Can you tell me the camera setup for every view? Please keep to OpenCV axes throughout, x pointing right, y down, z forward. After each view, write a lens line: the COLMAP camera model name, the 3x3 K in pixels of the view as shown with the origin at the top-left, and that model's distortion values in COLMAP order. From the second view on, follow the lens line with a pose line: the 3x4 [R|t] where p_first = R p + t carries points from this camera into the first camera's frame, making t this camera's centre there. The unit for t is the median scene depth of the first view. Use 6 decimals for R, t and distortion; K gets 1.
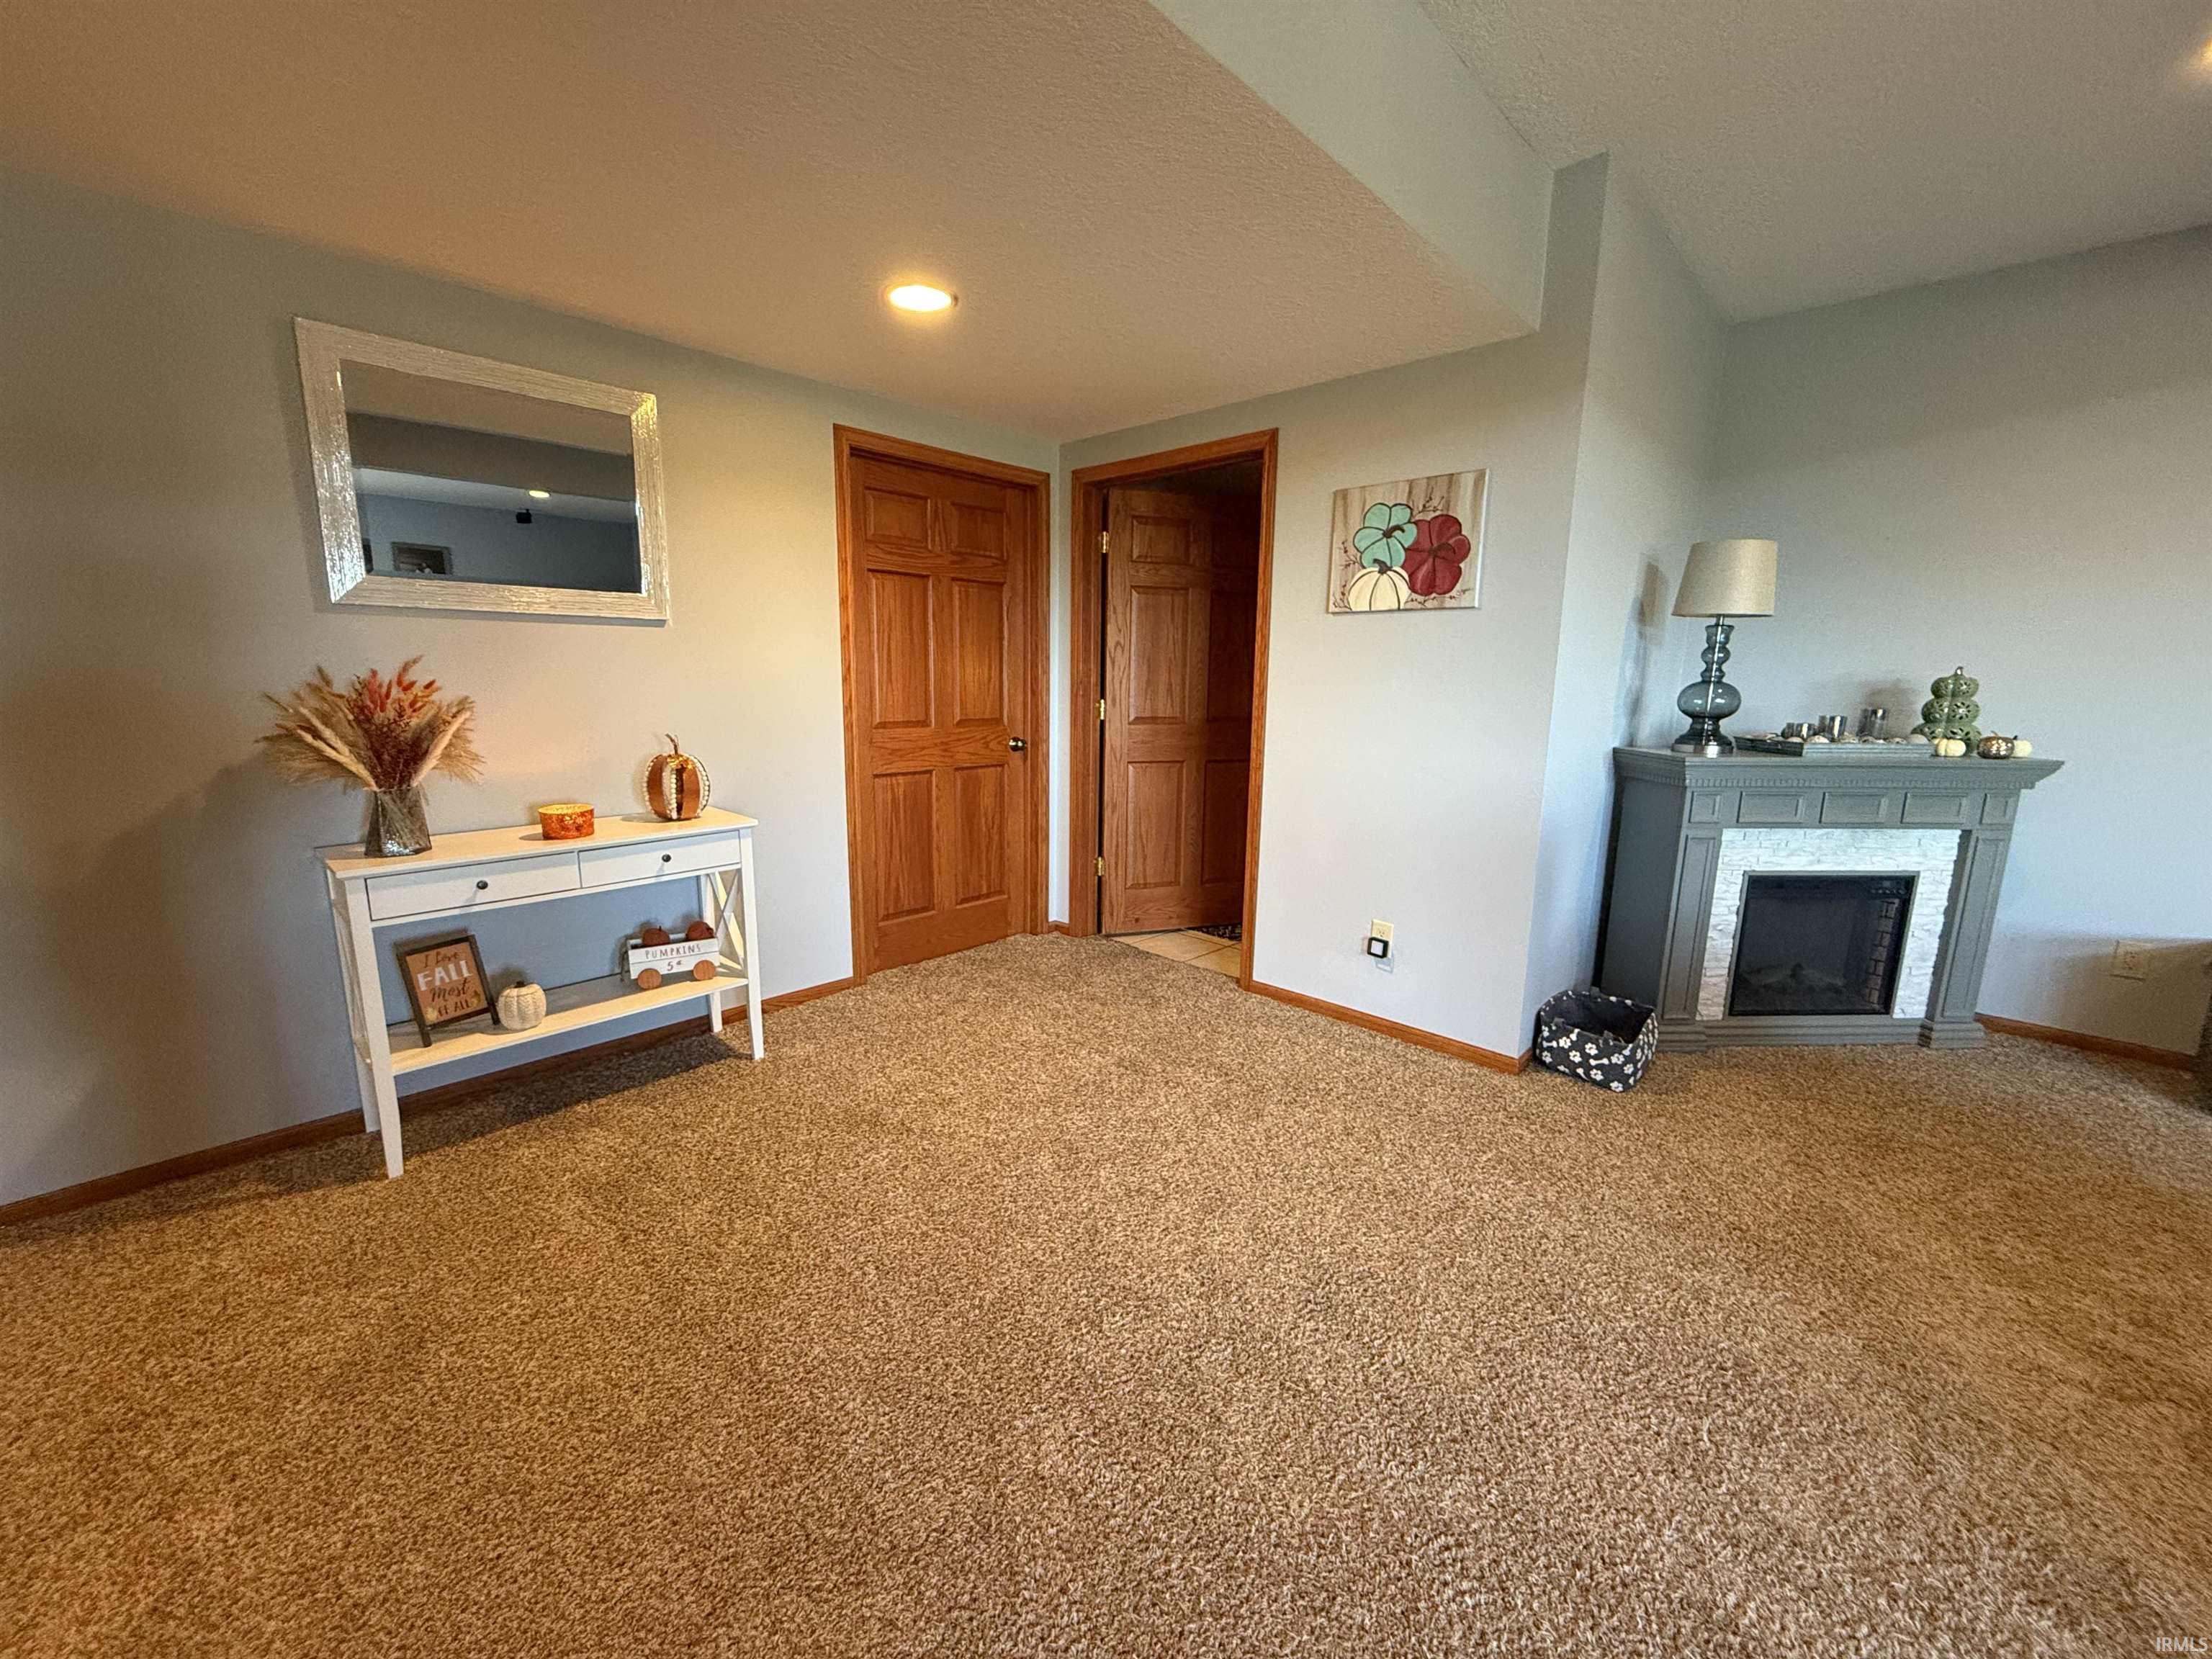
lens RADIAL K [[884.1, 0, 1103.0], [0, 884.1, 832.2], [0, 0, 1]] dist [0.002620, -0.000078]
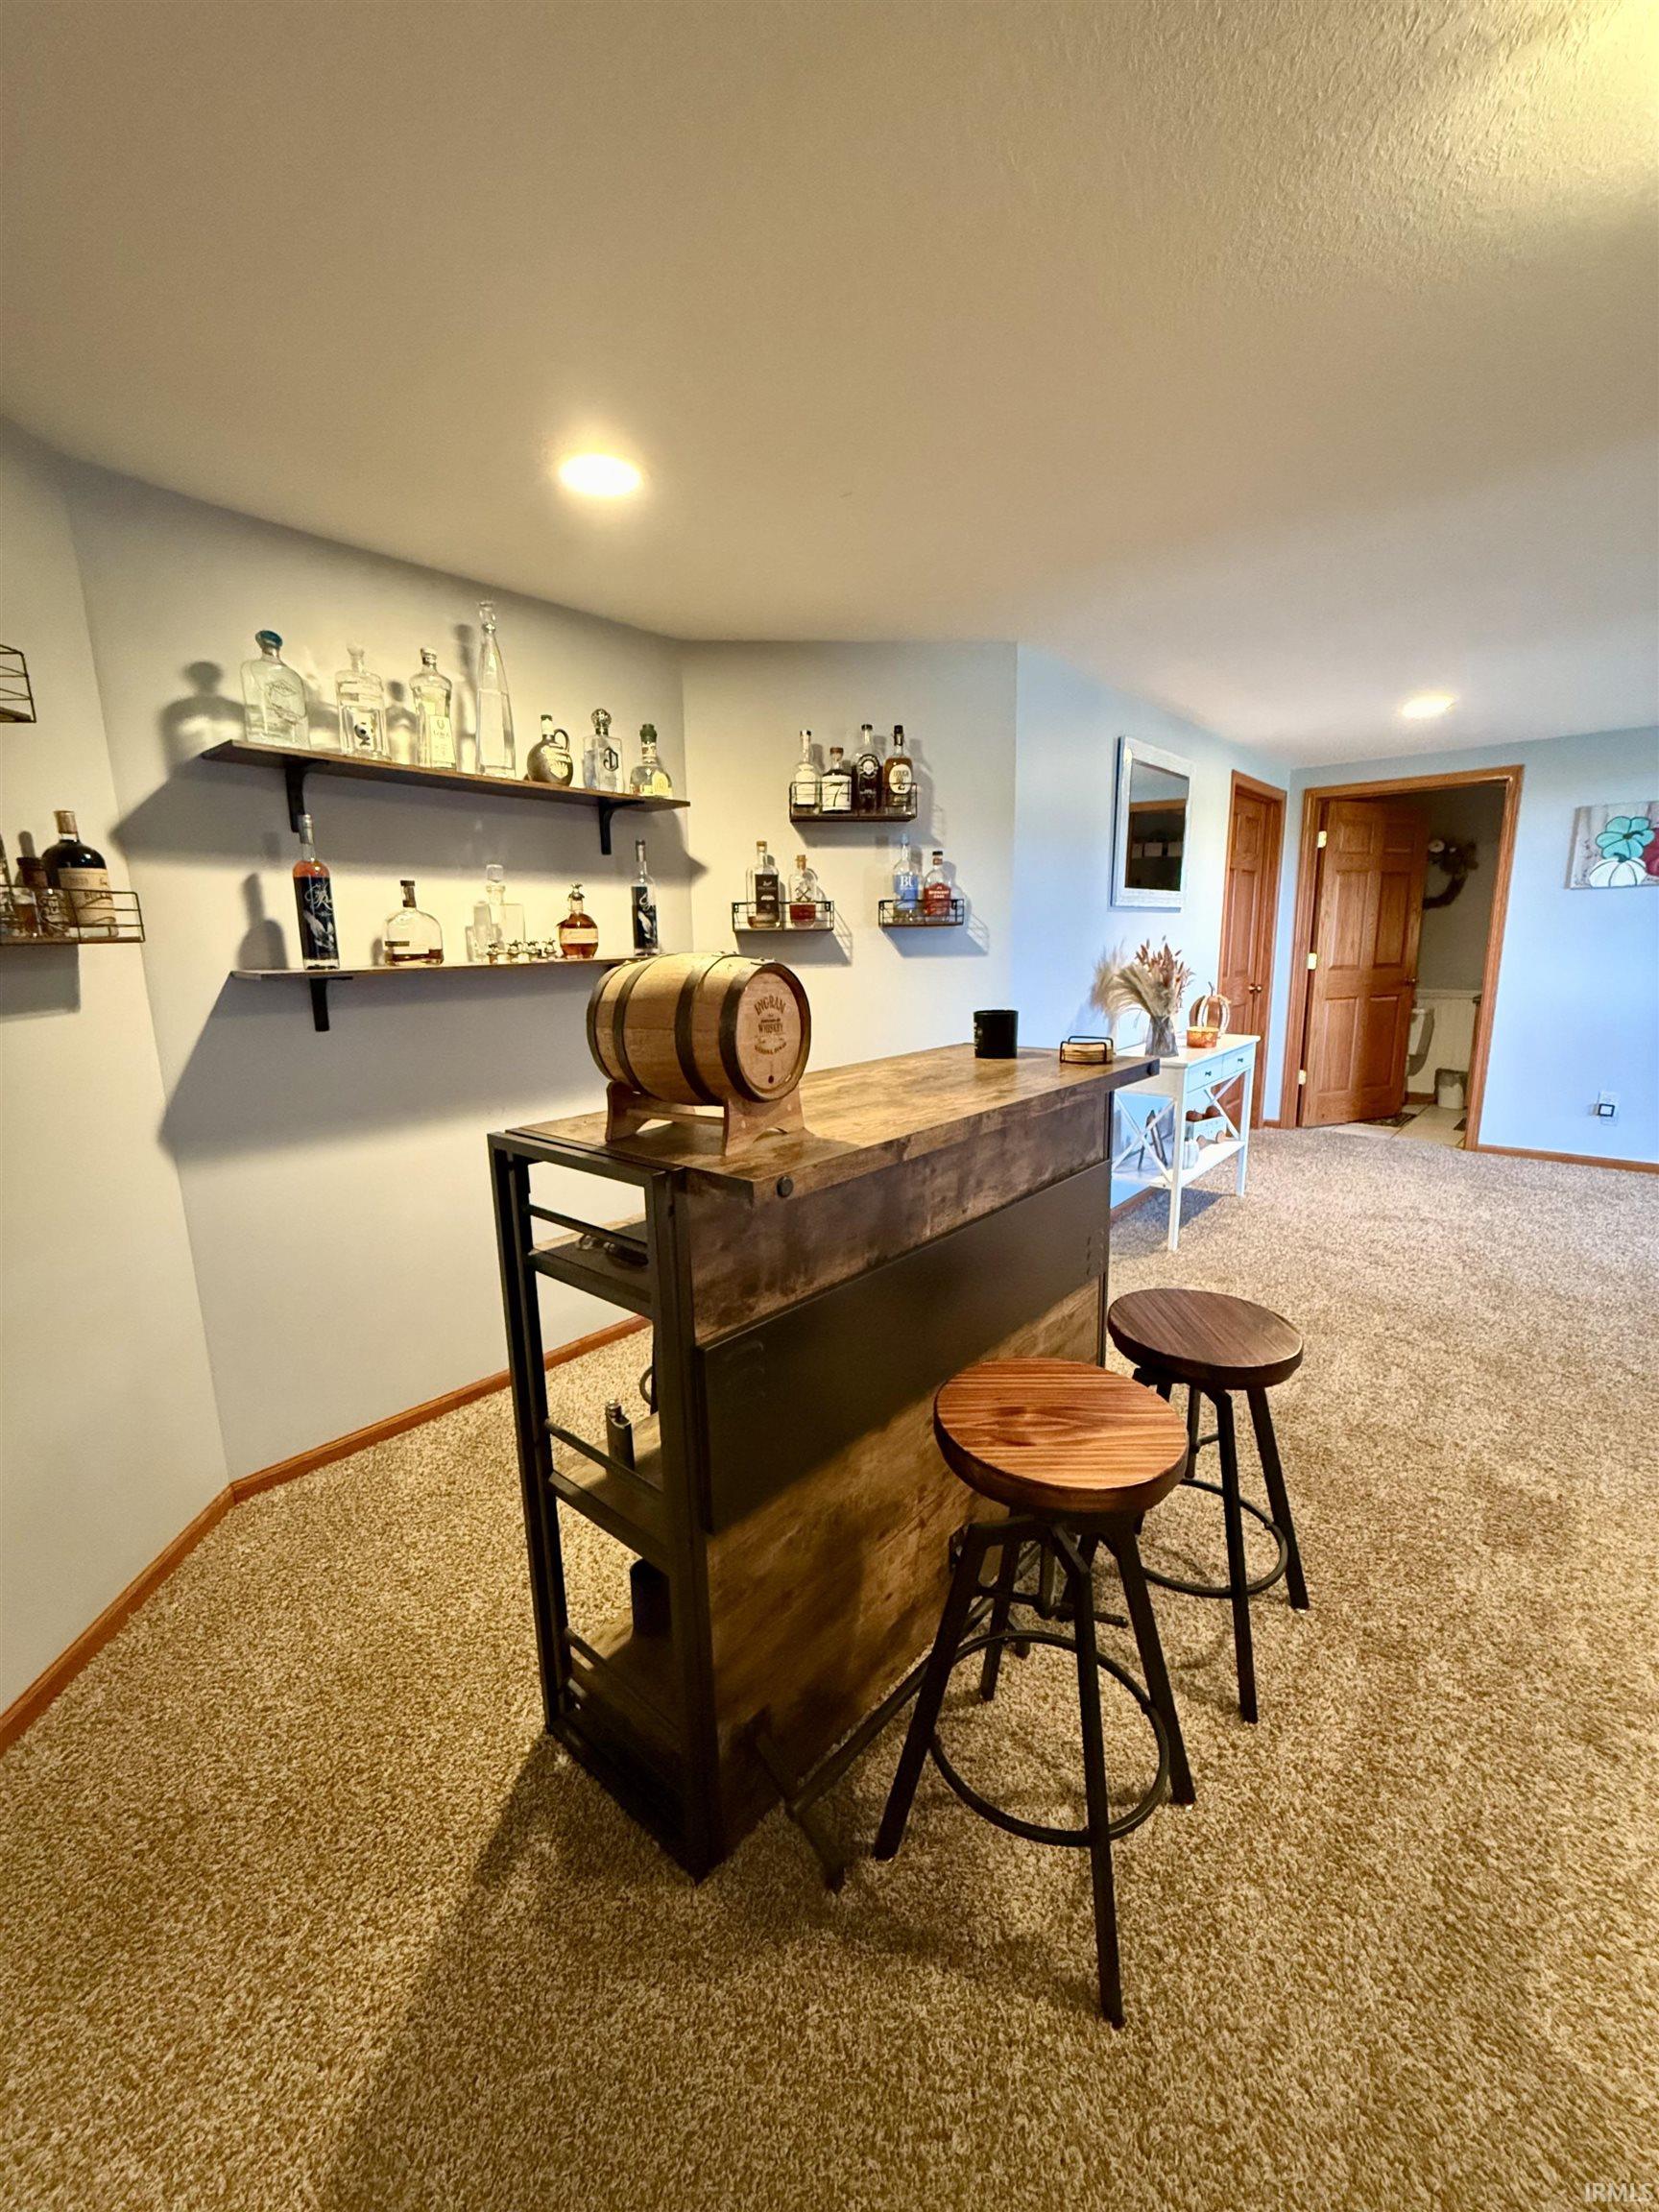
lens RADIAL K [[884.1, 0, 832.7], [0, 884.1, 1103.6], [0, 0, 1]] dist [0.002620, -0.000078]
pose [[0.998055, -0.042228, 0.045863, -0.900797], [0.041925, 0.999092, 0.007555, 0.045090], [-0.046141, -0.005617, 0.998919, -0.375210]]
